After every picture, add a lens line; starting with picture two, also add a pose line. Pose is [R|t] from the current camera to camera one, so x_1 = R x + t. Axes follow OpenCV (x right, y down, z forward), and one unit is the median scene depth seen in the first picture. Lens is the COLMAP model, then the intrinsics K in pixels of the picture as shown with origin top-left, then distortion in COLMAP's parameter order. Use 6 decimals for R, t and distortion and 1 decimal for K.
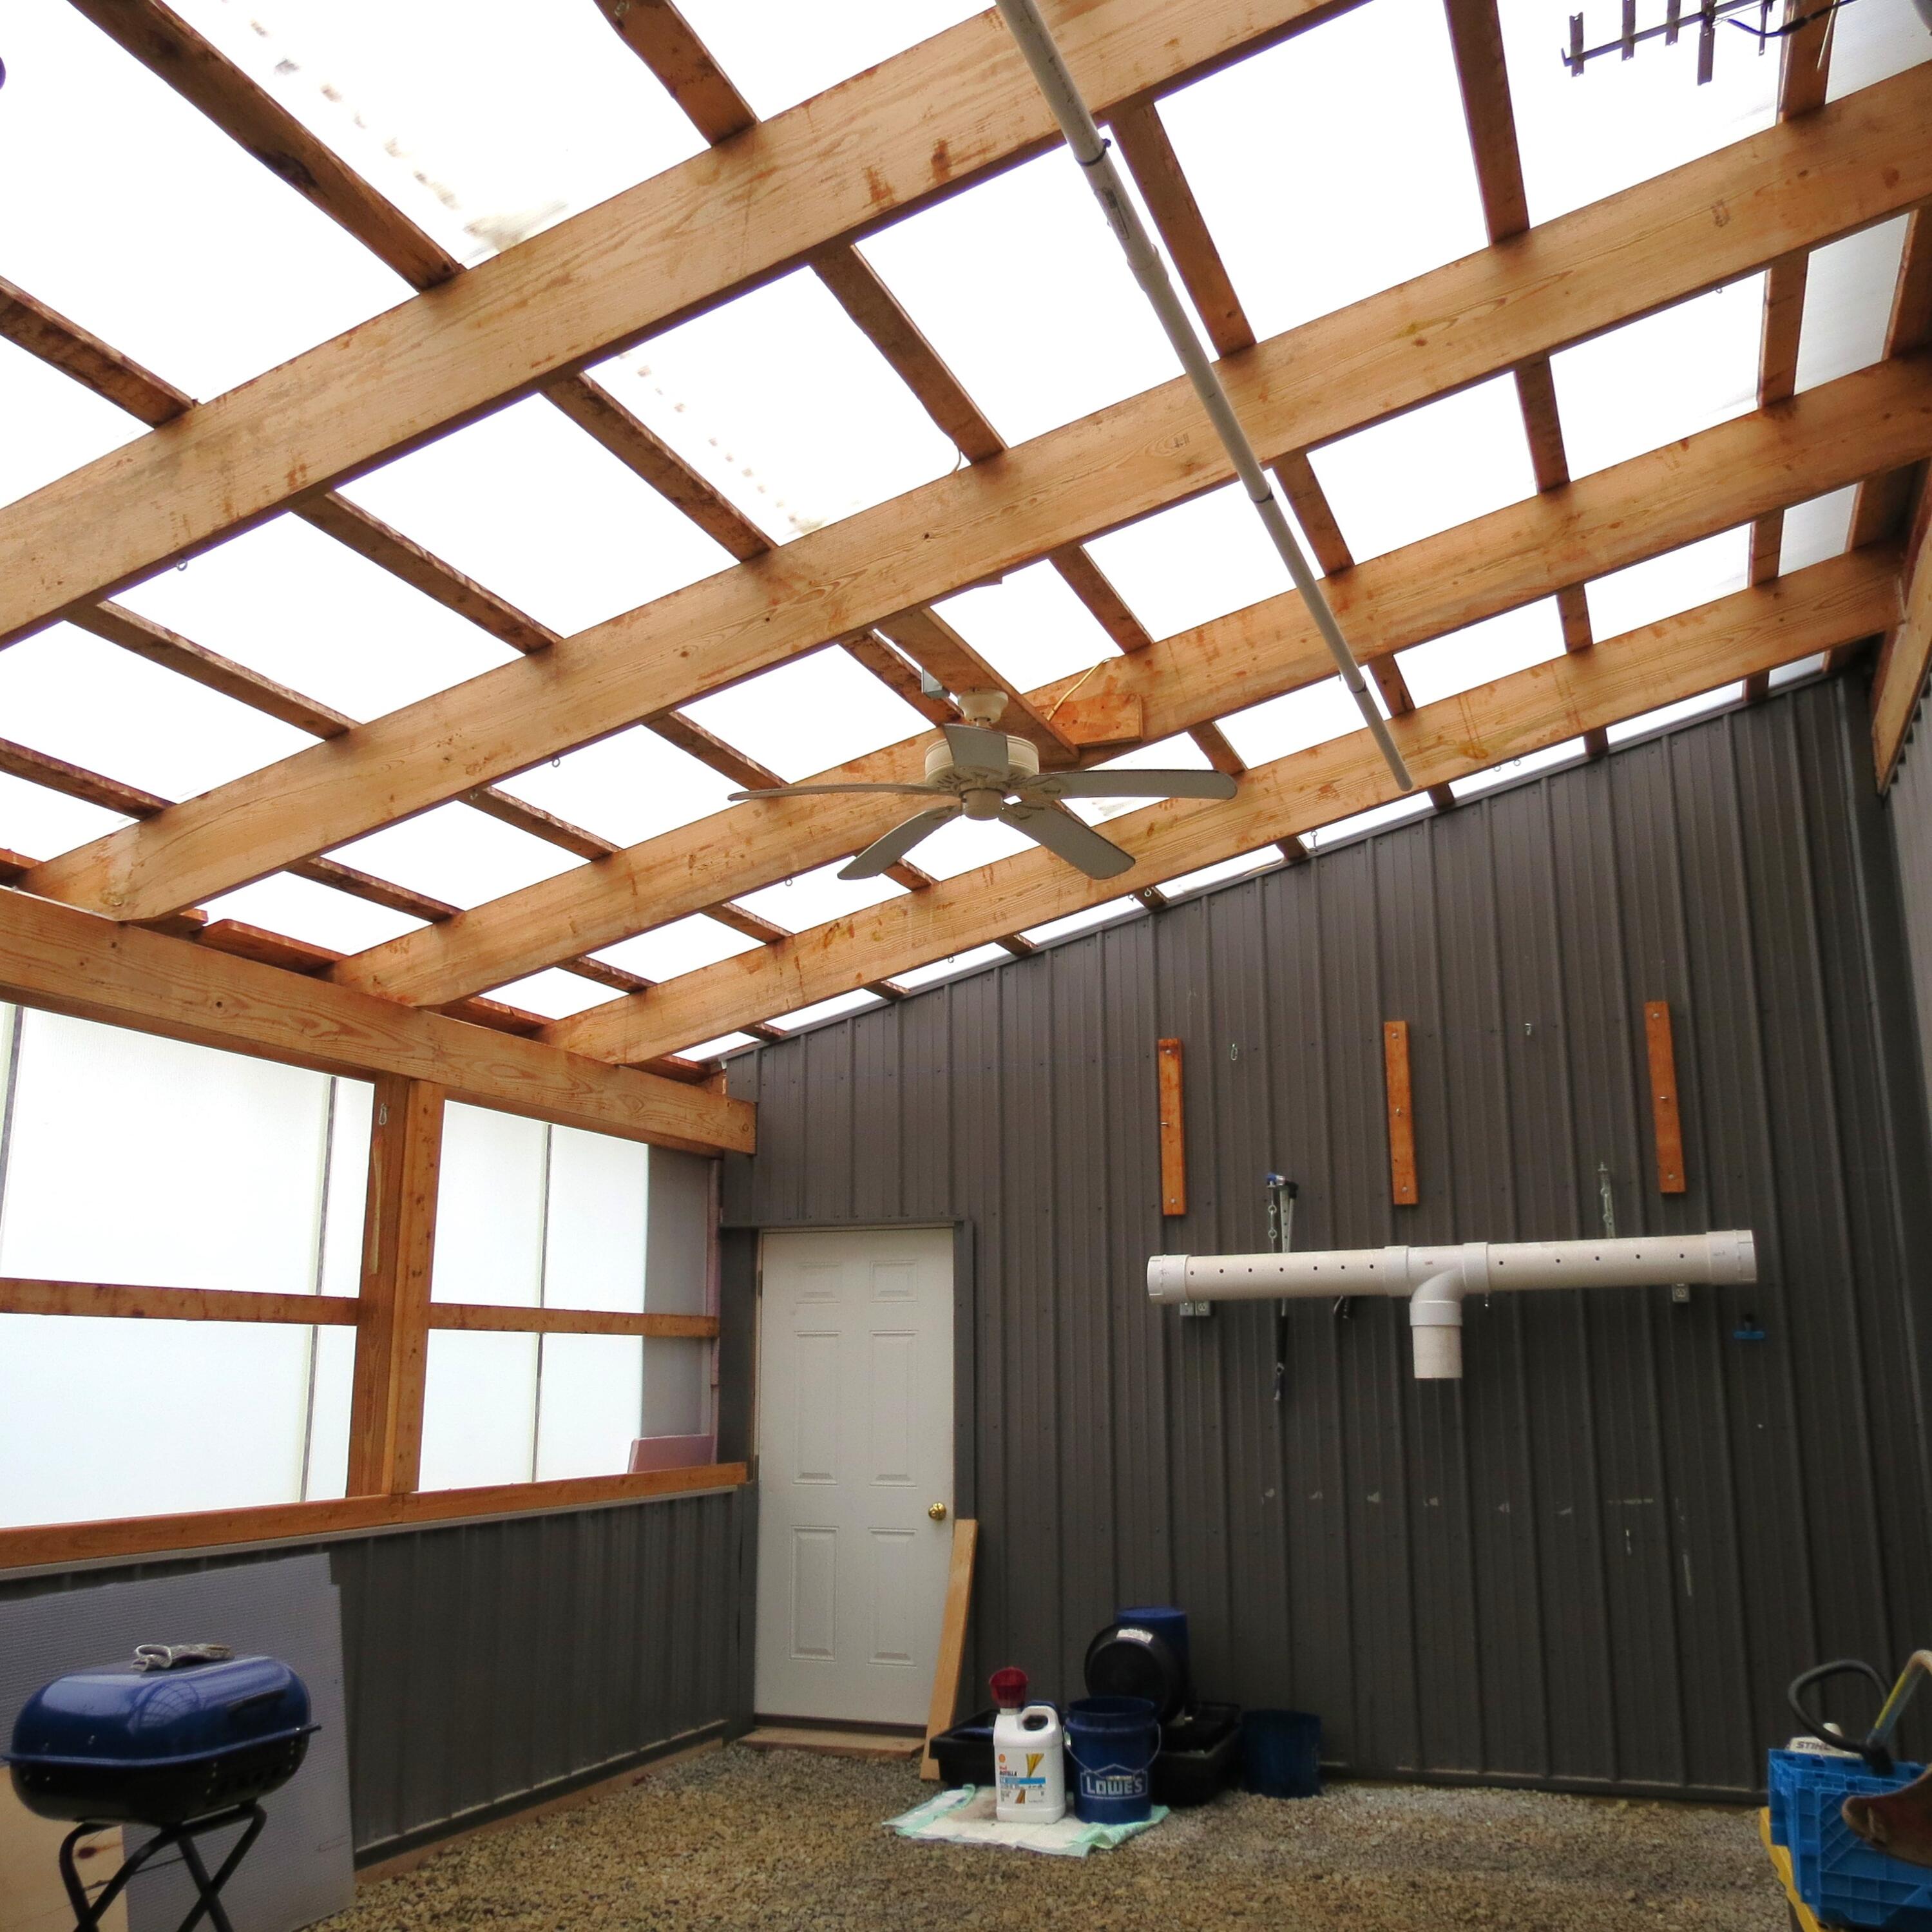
lens RADIAL K [[1860.7, 0, 966.0], [0, 1860.7, 966.0], [0, 0, 1]] dist [-0.022283, 0.013799]
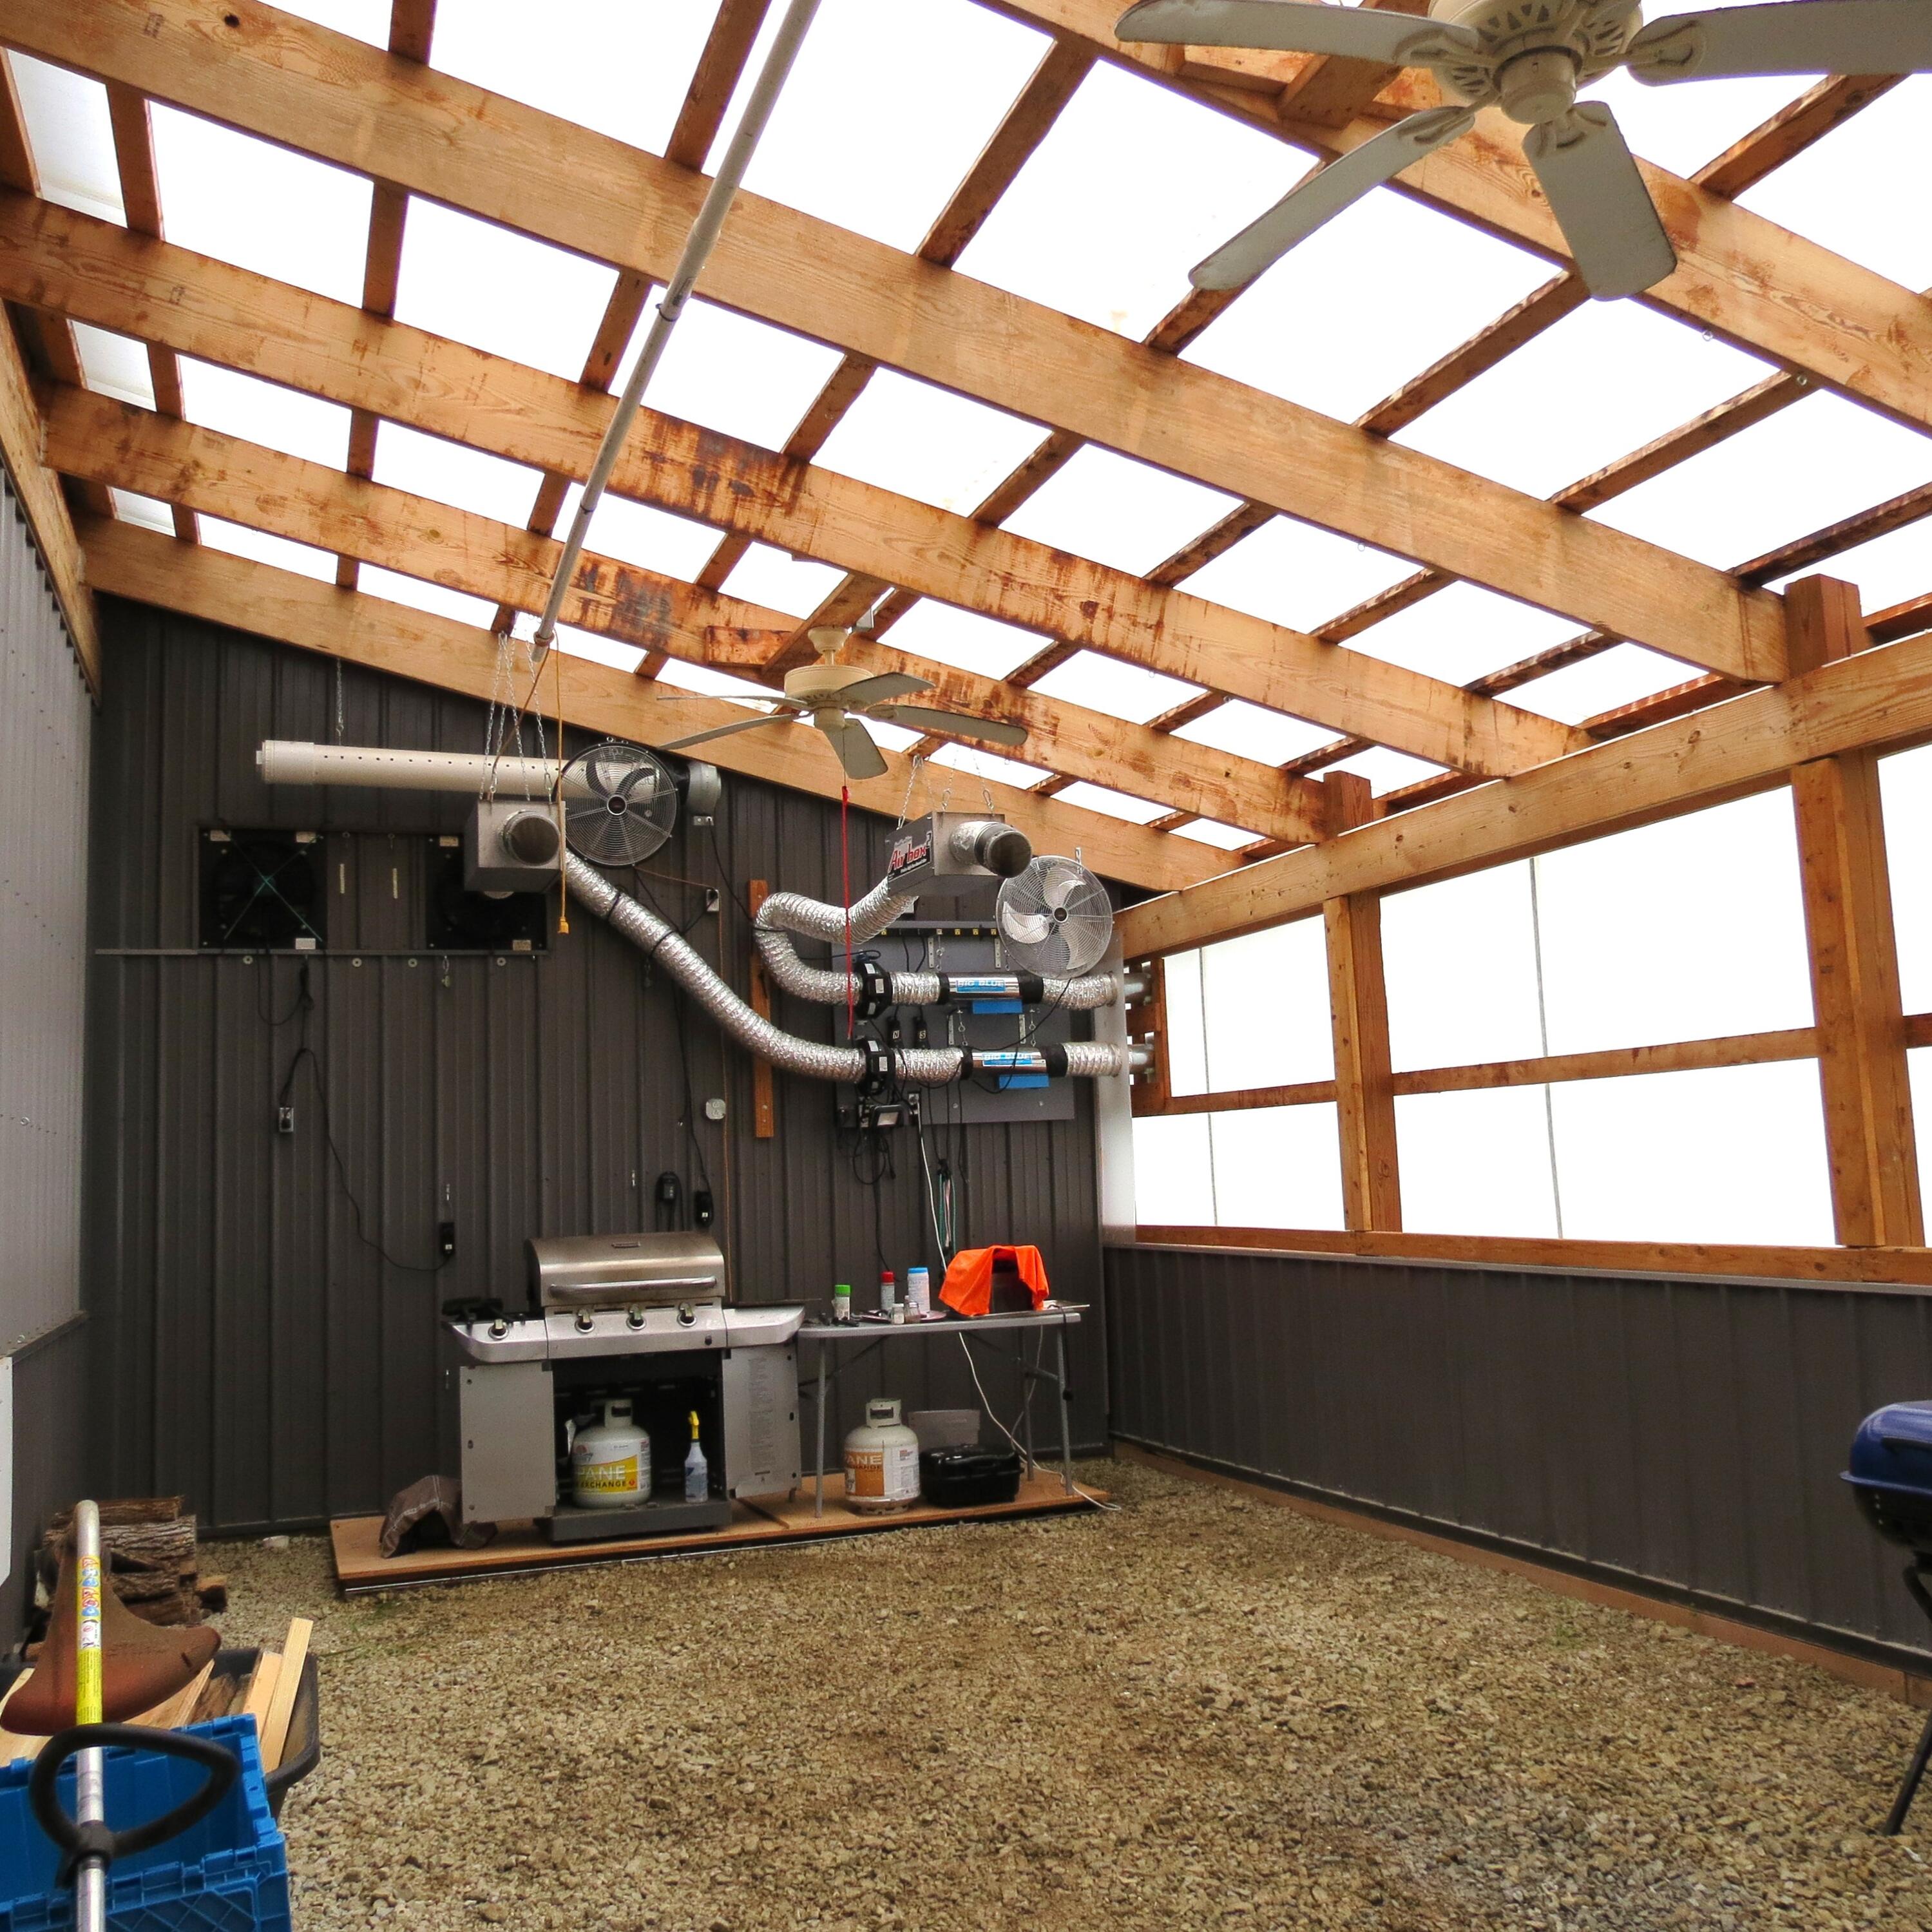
lens RADIAL K [[1860.7, 0, 966.0], [0, 1860.7, 966.0], [0, 0, 1]] dist [-0.022283, 0.013799]
pose [[-0.746628, -0.029649, -0.664581, 0.665045], [0.196261, 0.944724, -0.262638, 0.360770], [0.635632, -0.326524, -0.699538, 1.624107]]
